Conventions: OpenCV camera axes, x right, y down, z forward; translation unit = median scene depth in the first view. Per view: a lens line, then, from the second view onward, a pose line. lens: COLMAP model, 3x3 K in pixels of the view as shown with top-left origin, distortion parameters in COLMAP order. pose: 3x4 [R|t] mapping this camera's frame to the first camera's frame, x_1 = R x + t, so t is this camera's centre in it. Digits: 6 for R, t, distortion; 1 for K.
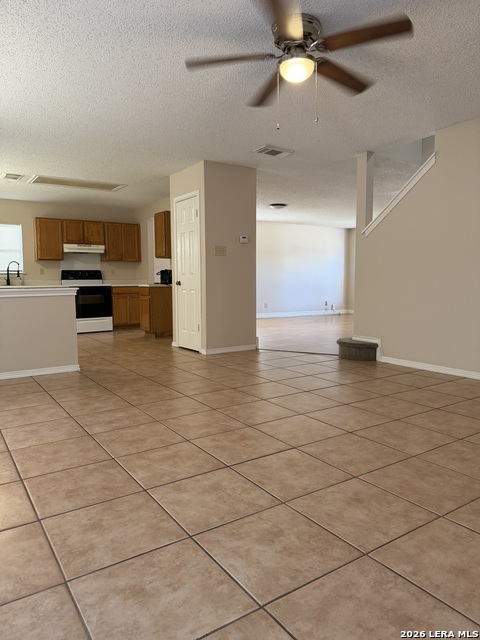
lens RADIAL K [[448.3, 0, 238.1], [0, 448.3, 320.4], [0, 0, 1]] dist [0.090045, -0.127566]
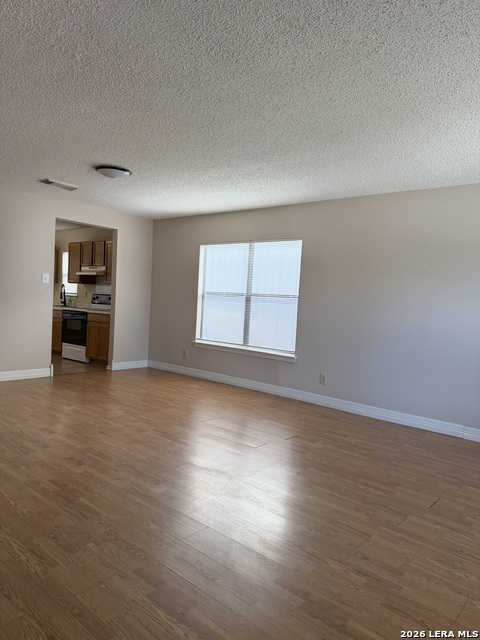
lens RADIAL K [[448.3, 0, 238.1], [0, 448.3, 320.4], [0, 0, 1]] dist [0.090045, -0.127566]
pose [[0.276919, 0.067528, -0.958518, 0.664936], [-0.137195, 0.990086, 0.030116, -0.130896], [0.951049, 0.123164, 0.283438, 1.065780]]
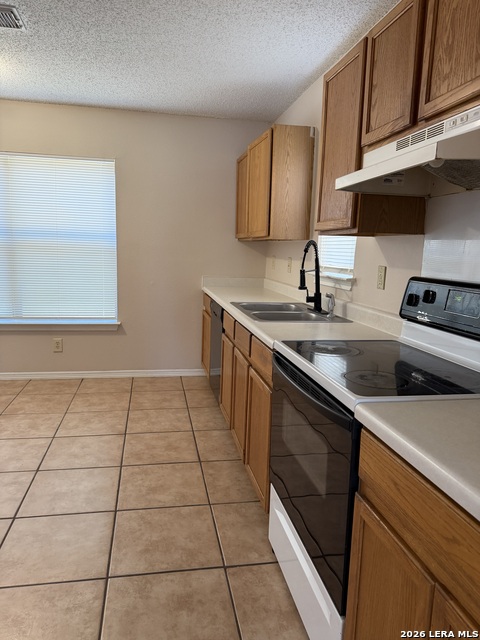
lens RADIAL K [[451.1, 0, 240.0], [0, 451.1, 320.0], [0, 0, 1]] dist [0.025454, -0.030179]
pose [[-0.384205, 0.142470, -0.912189, -0.158450], [-0.112453, 0.973444, 0.199402, -0.129165], [0.916374, 0.179189, -0.357981, 1.043035]]
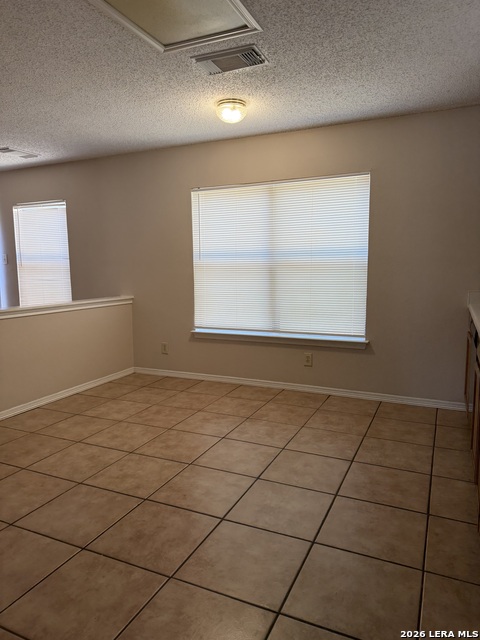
lens RADIAL K [[448.3, 0, 238.1], [0, 448.3, 320.4], [0, 0, 1]] dist [0.090045, -0.127566]
pose [[-0.853191, 0.084626, -0.514688, -0.203530], [-0.027888, 0.977938, 0.207025, -0.127976], [0.520853, 0.190986, -0.832008, 1.062949]]
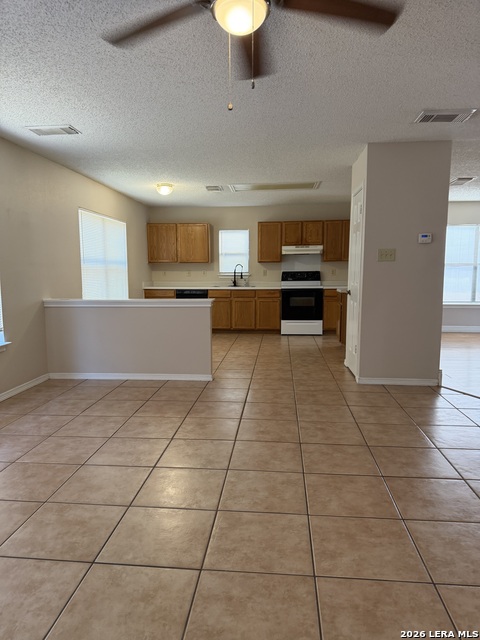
lens RADIAL K [[448.3, 0, 238.1], [0, 448.3, 320.4], [0, 0, 1]] dist [0.090045, -0.127566]
pose [[0.776442, 0.075613, -0.625636, 0.183552], [-0.059575, 0.997137, 0.046577, -0.043702], [0.627366, 0.001107, 0.778723, 0.153570]]
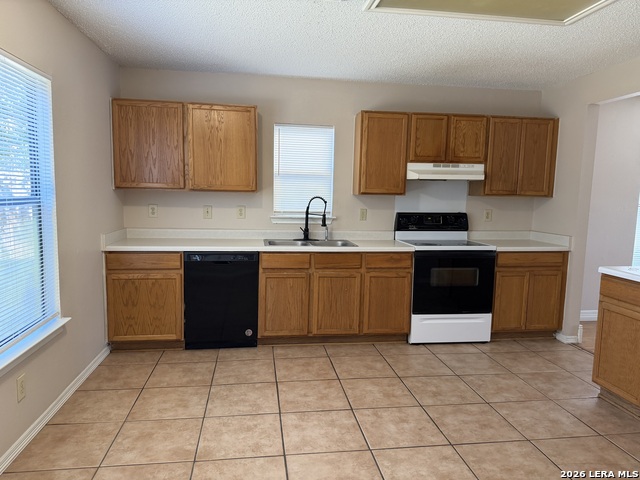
lens RADIAL K [[448.3, 0, 322.0], [0, 448.3, 243.6], [0, 0, 1]] dist [0.090045, -0.127566]
pose [[0.902893, 0.076184, -0.423061, -0.253395], [-0.067196, 0.997085, 0.036143, -0.090981], [0.424582, -0.004206, 0.905380, 0.507738]]
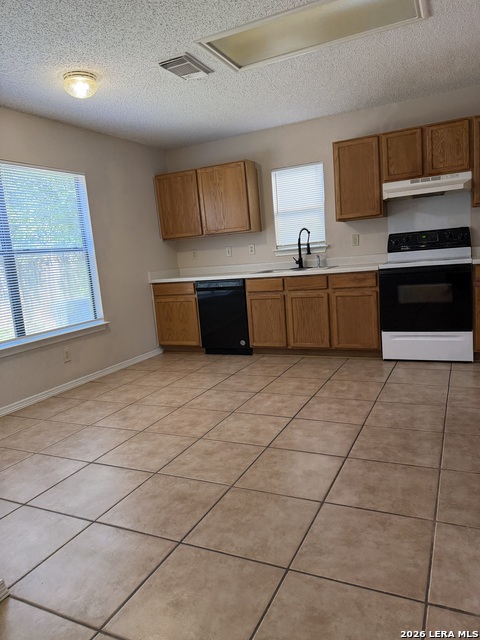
lens RADIAL K [[447.9, 0, 240.0], [0, 447.9, 320.0], [0, 0, 1]] dist [0.122405, -0.235297]
pose [[0.505625, 0.095446, -0.857458, -0.011071], [0.001493, 0.993763, 0.111498, -0.073266], [0.862752, -0.057656, 0.502329, 0.598024]]
